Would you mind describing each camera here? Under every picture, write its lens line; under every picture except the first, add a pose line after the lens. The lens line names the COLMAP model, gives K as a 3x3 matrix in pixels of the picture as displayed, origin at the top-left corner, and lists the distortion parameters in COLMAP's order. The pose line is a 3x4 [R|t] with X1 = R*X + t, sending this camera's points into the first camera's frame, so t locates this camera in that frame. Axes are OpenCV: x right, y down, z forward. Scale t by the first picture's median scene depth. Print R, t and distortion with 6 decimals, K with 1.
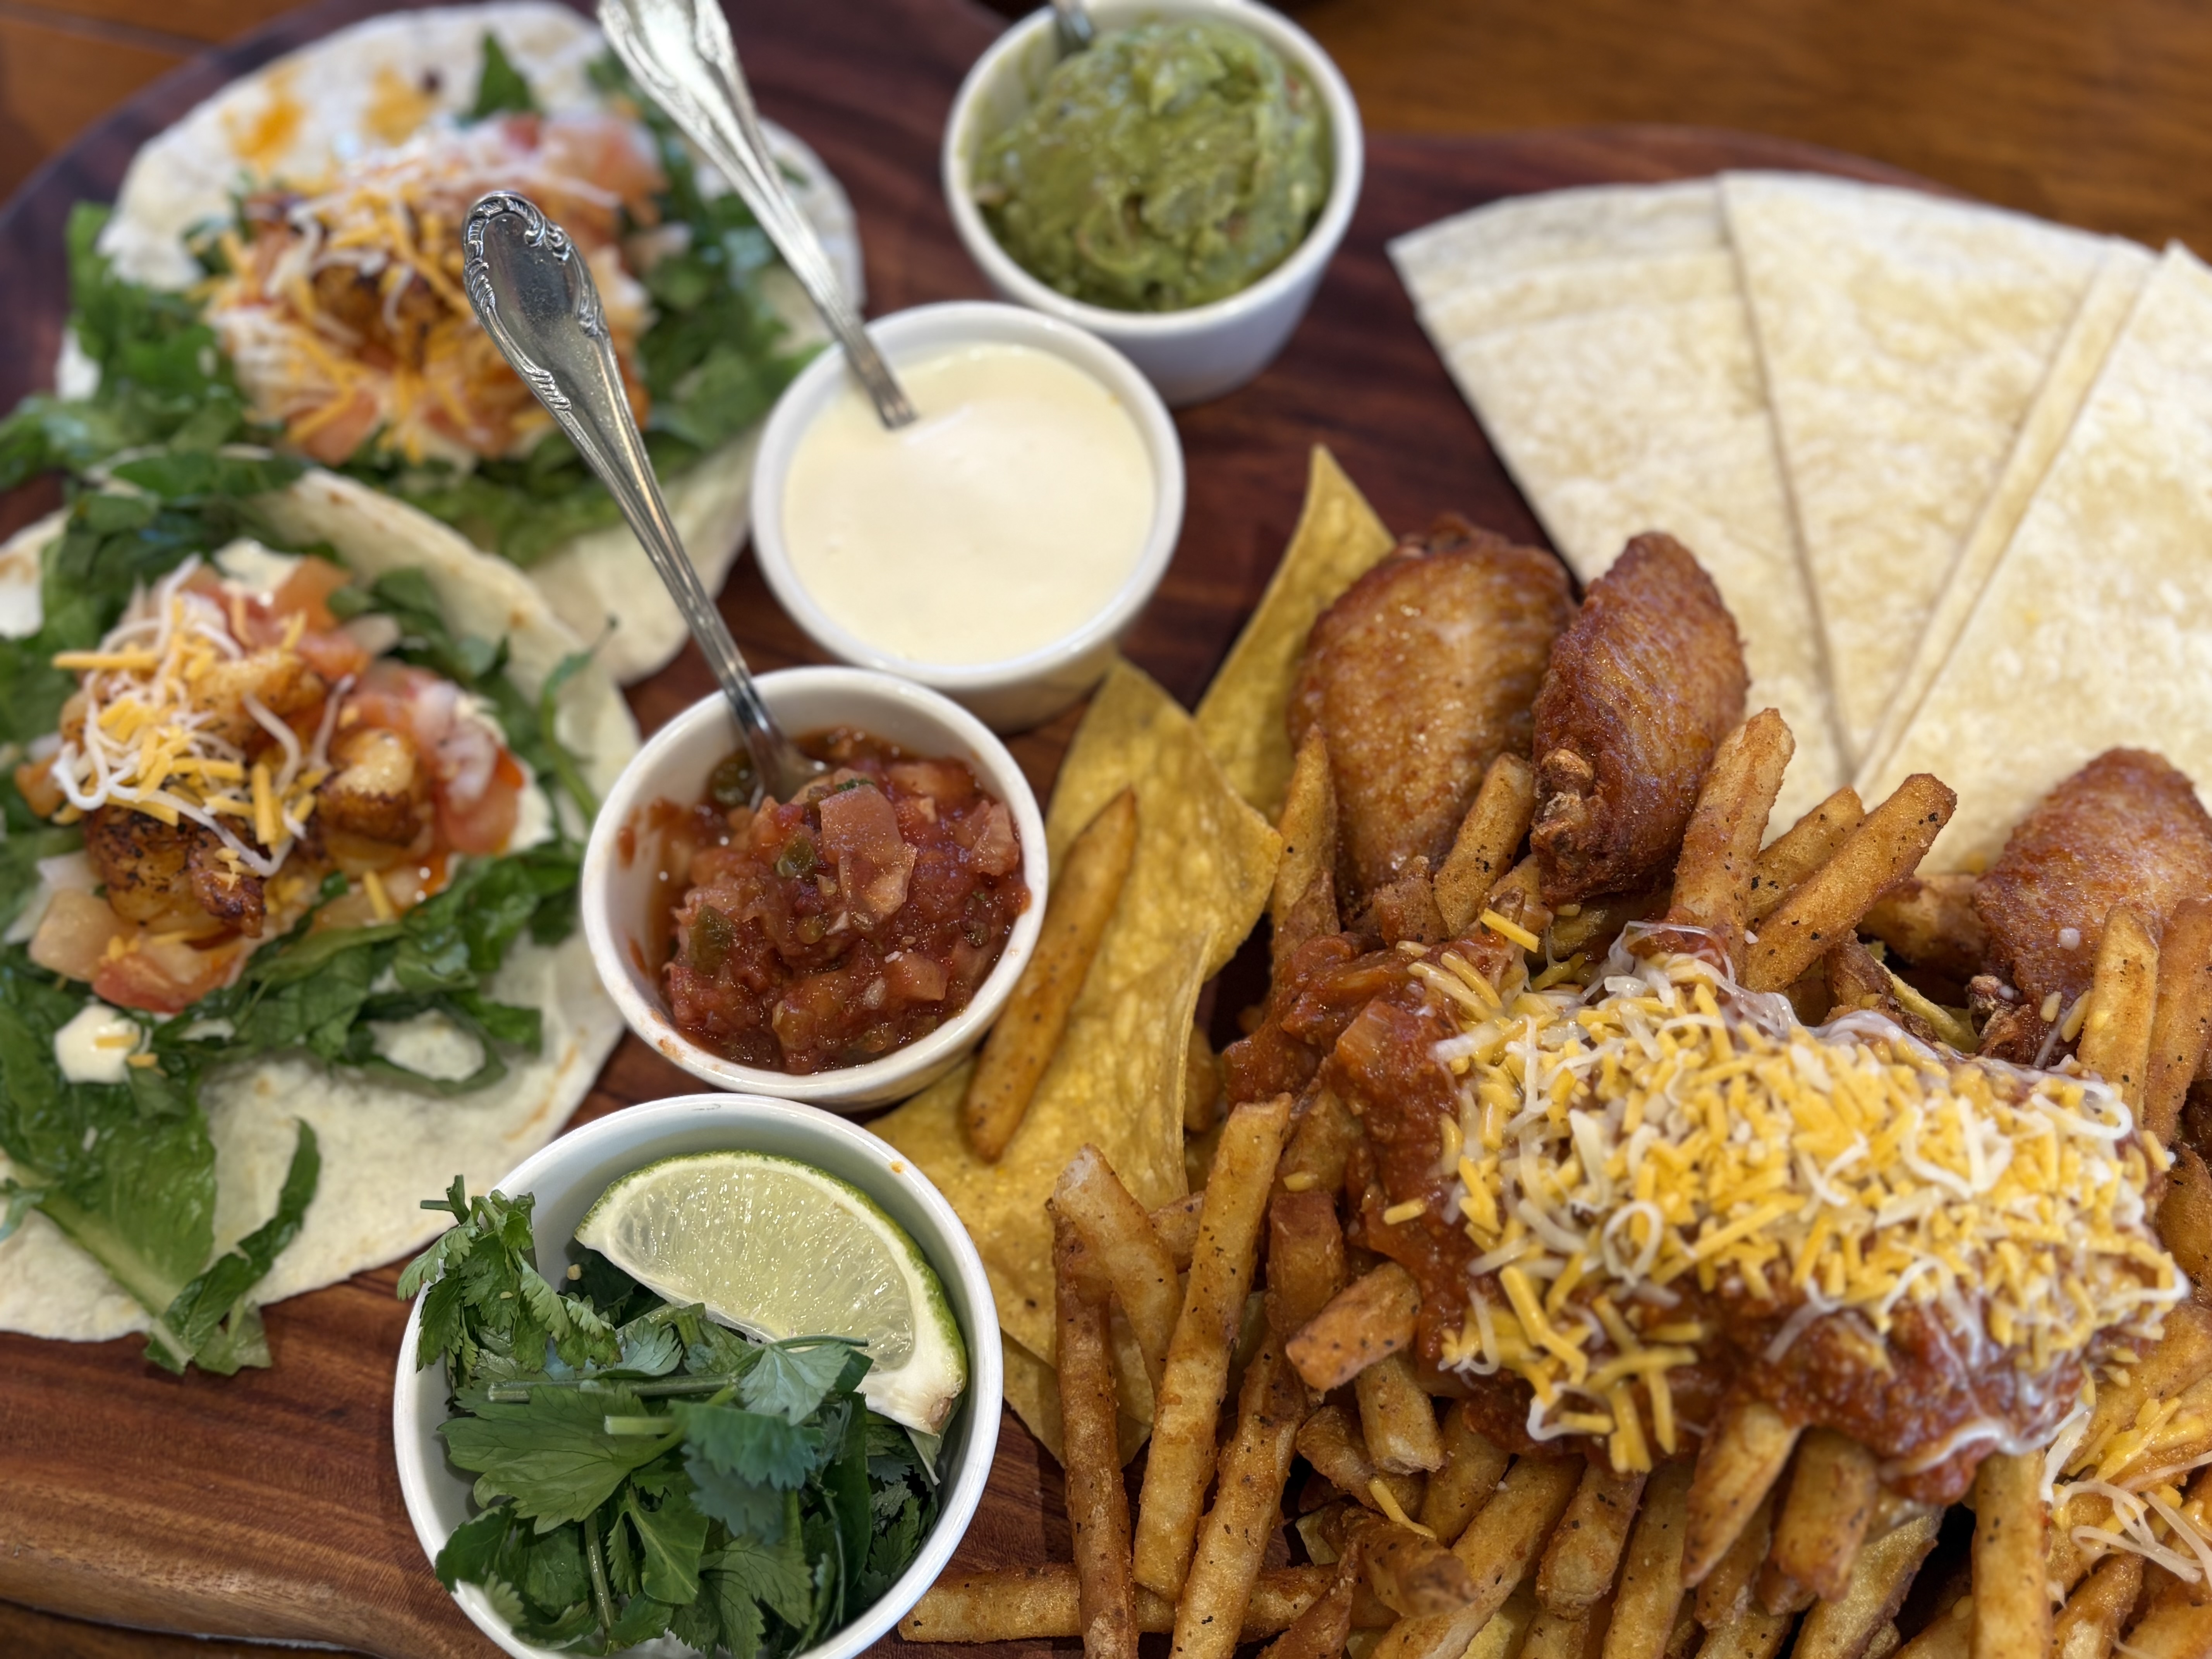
lens RADIAL K [[2639.6, 0, 1106.0], [0, 2639.6, 829.5], [0, 0, 1]] dist [0.173846, -0.684959]
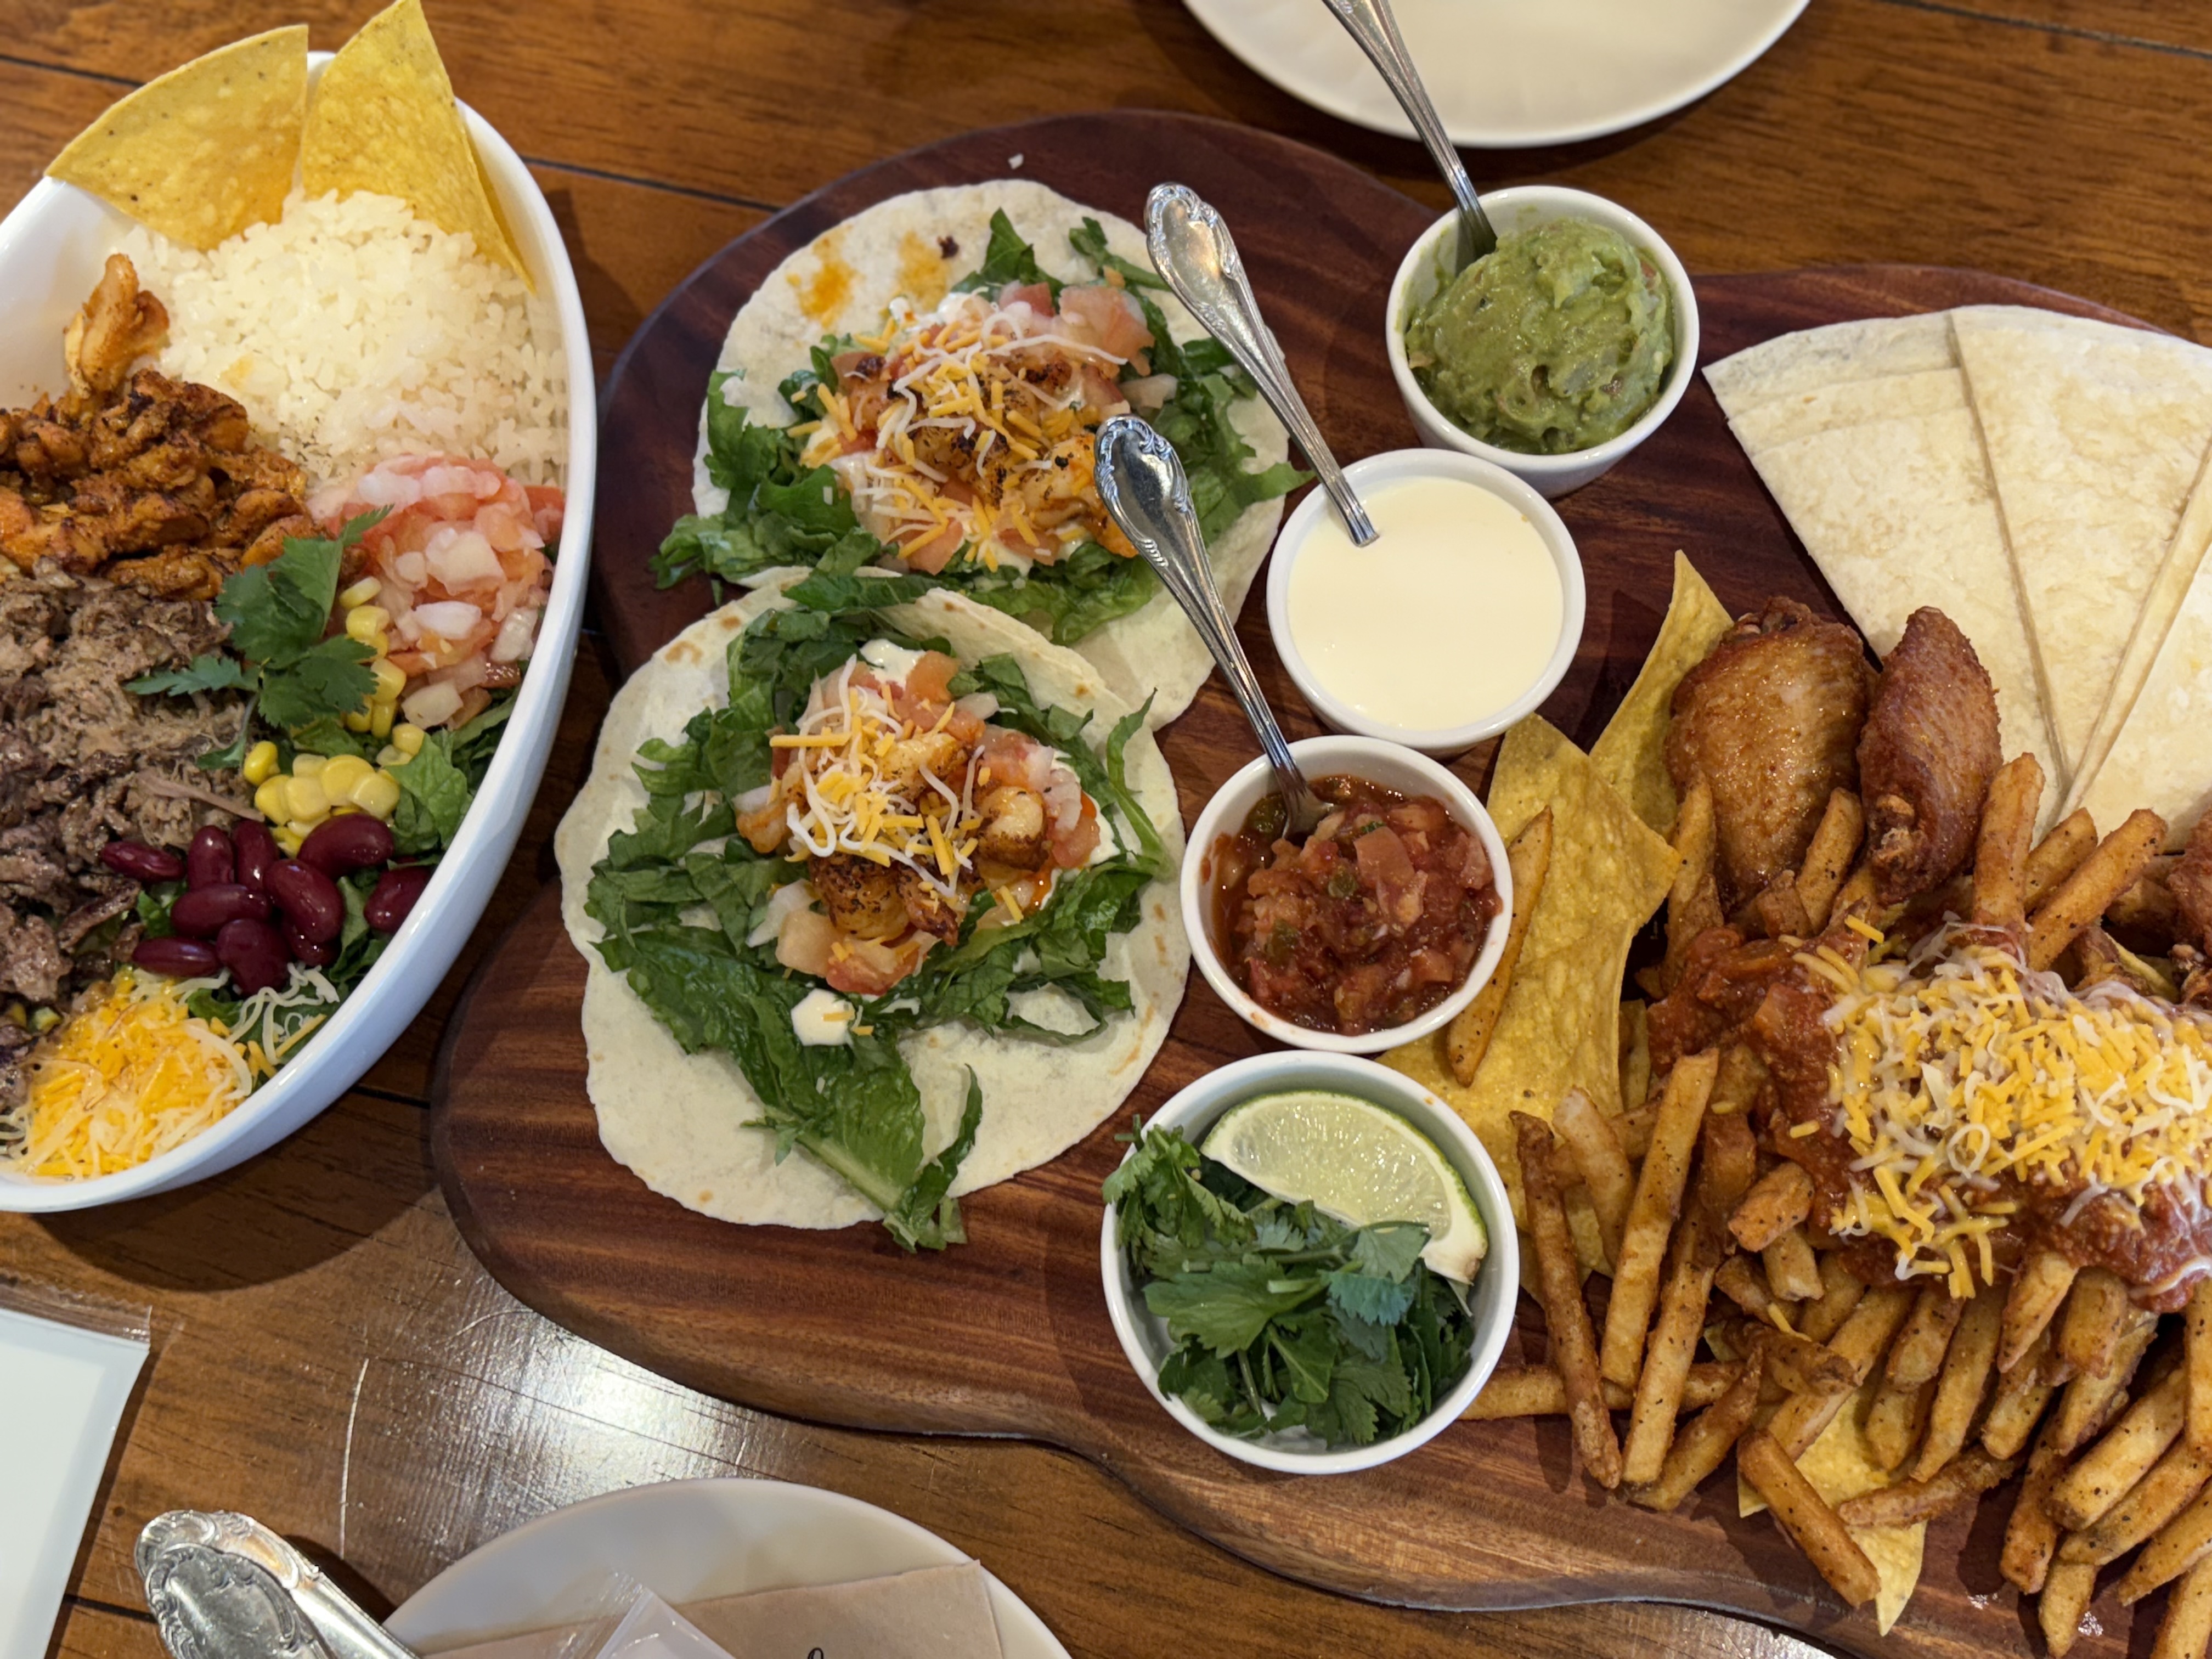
lens RADIAL K [[2639.6, 0, 1106.0], [0, 2639.6, 829.5], [0, 0, 1]] dist [0.173846, -0.684959]
pose [[0.999322, -0.029527, 0.021975, -0.266844], [0.027194, 0.994637, 0.099792, -0.158348], [-0.024804, -0.099127, 0.994766, -0.389699]]
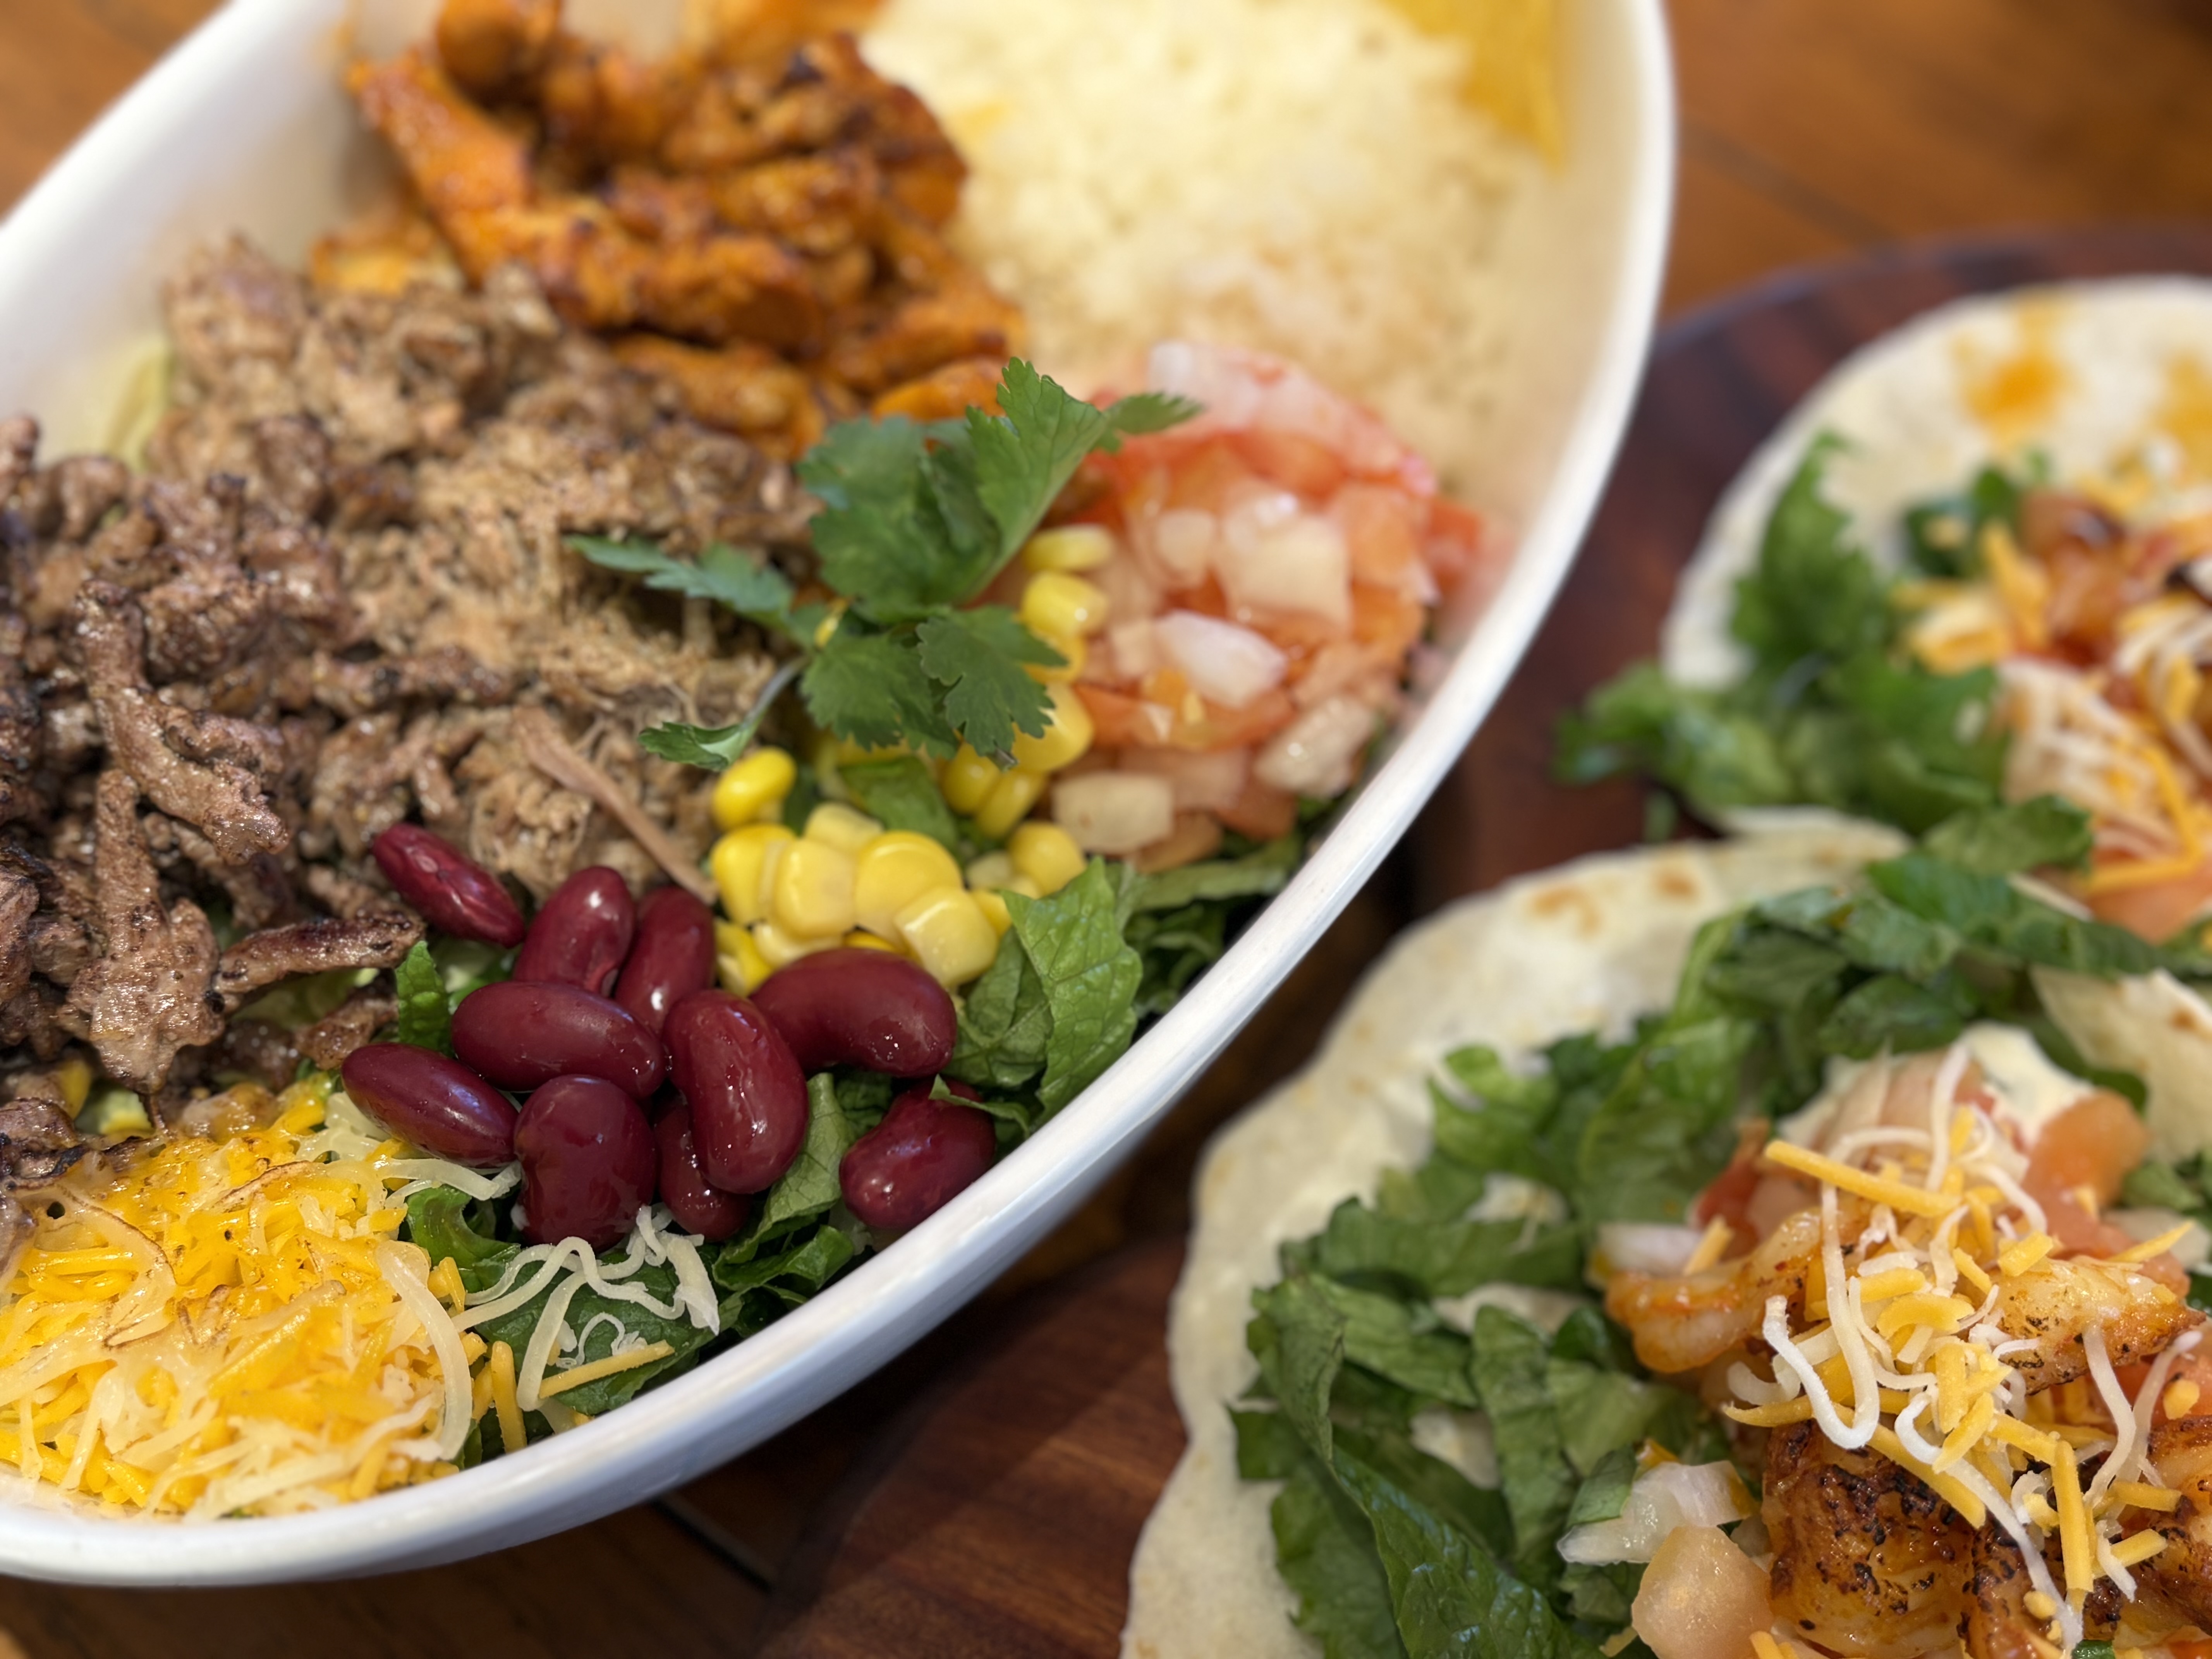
lens RADIAL K [[2639.6, 0, 1106.0], [0, 2639.6, 829.5], [0, 0, 1]] dist [0.173846, -0.684959]
pose [[0.934897, 0.343300, -0.090074, -0.538729], [-0.347750, 0.936775, -0.039029, -0.057975], [0.070980, 0.067812, 0.995170, 0.379568]]
